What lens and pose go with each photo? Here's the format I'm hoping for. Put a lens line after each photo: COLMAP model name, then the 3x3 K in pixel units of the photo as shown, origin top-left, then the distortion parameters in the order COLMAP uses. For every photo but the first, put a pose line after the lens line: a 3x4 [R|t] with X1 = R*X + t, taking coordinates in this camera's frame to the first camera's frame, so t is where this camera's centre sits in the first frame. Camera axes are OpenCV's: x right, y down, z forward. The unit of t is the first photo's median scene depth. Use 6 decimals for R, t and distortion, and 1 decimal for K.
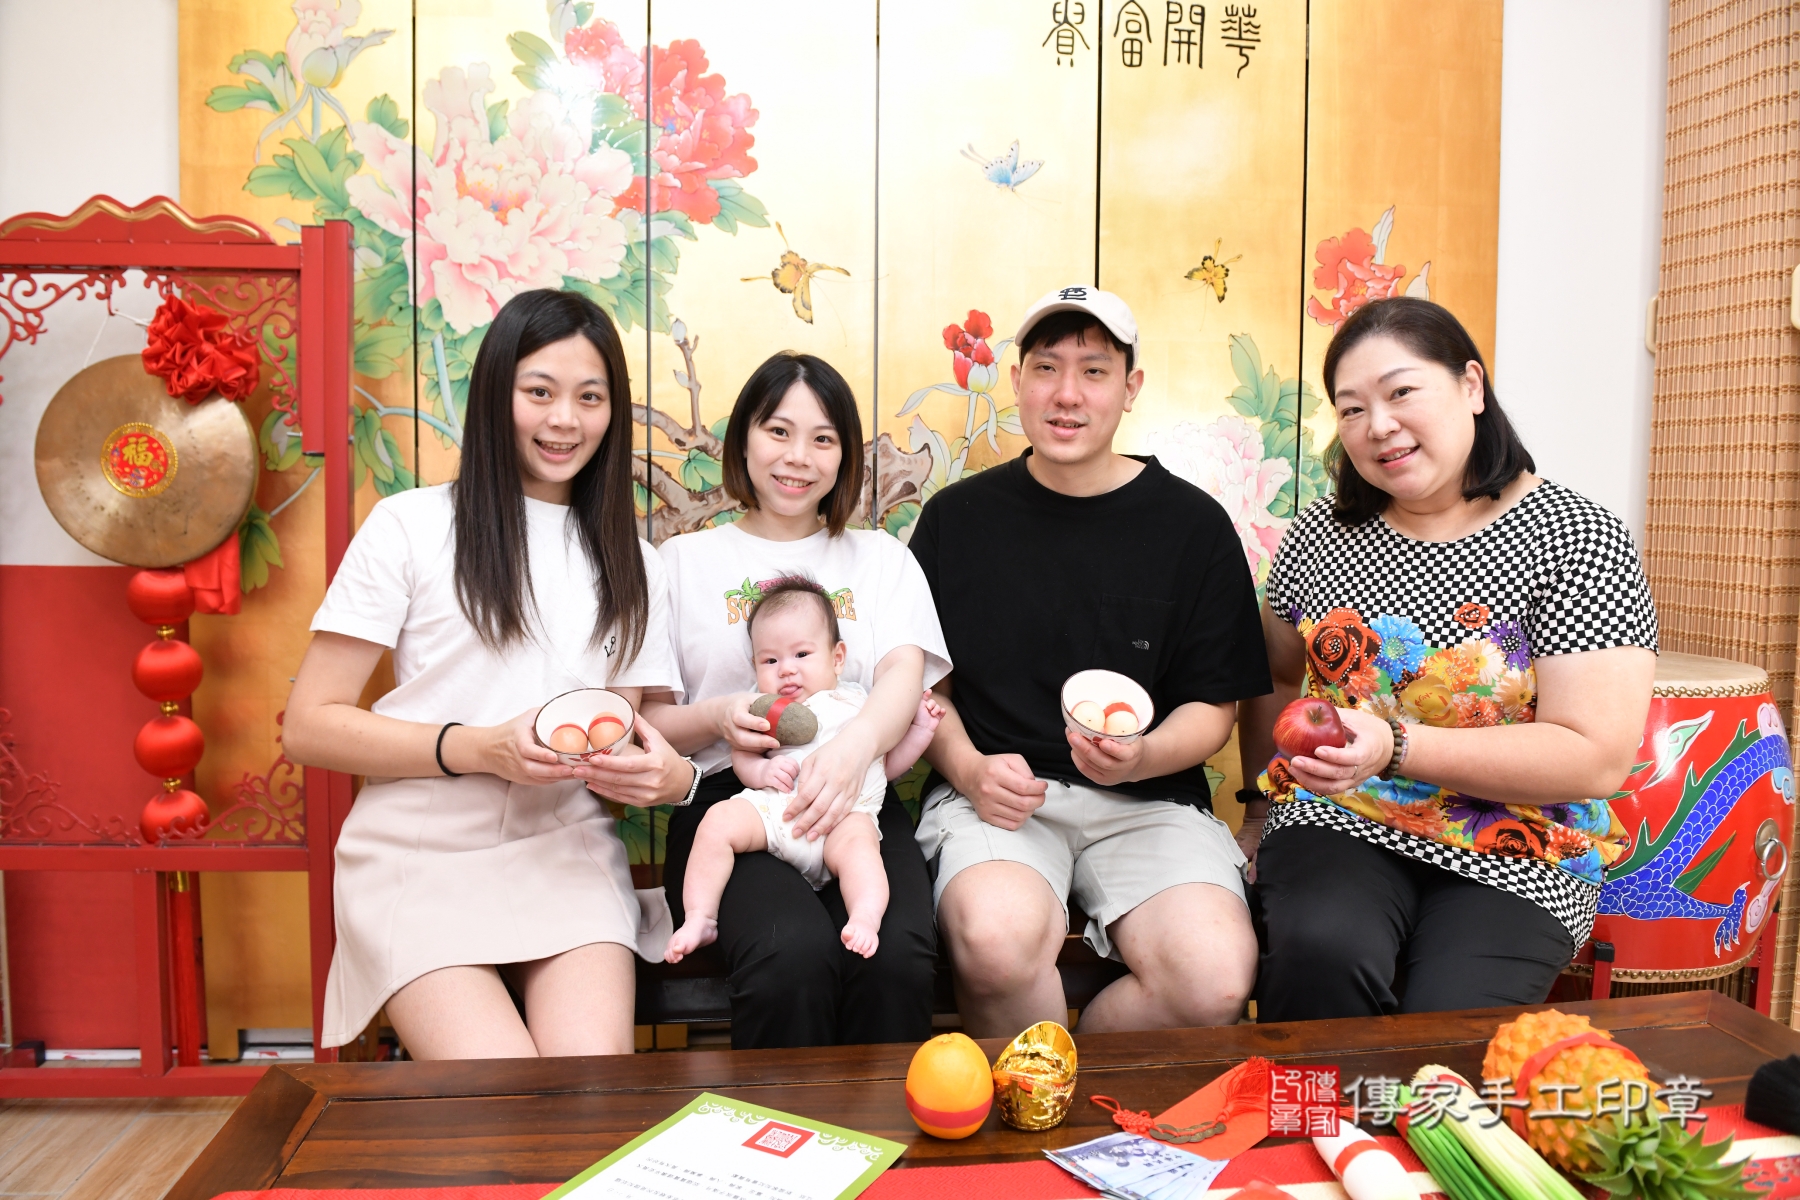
lens RADIAL K [[1220.4, 0, 888.3], [0, 1220.4, 603.8], [0, 0, 1]] dist [-0.059671, 0.003409]
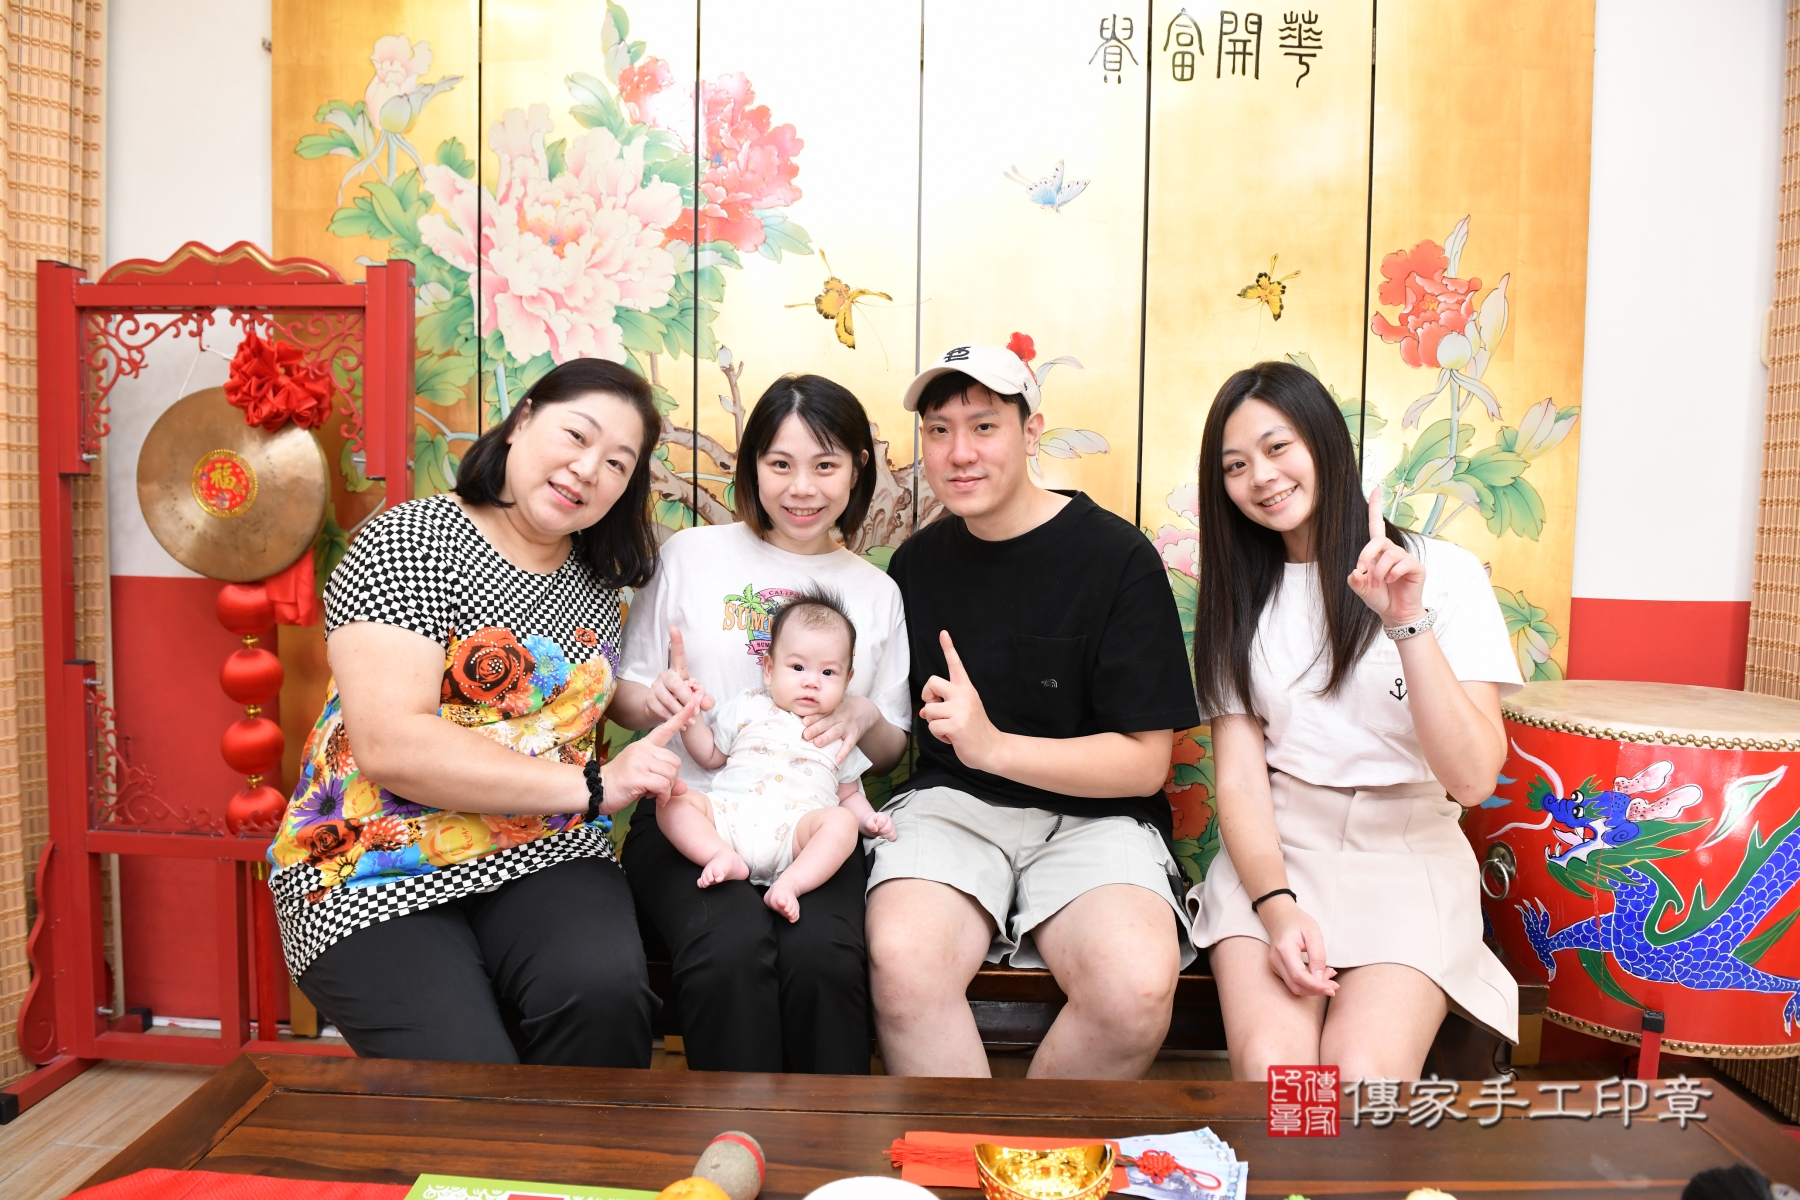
lens RADIAL K [[1220.4, 0, 889.7], [0, 1220.4, 606.0], [0, 0, 1]] dist [-0.059671, 0.003409]
pose [[0.989459, 0.017836, -0.143711, 0.120948], [-0.017616, 0.999841, 0.002802, -0.020289], [0.143739, -0.000241, 0.989616, 0.001475]]
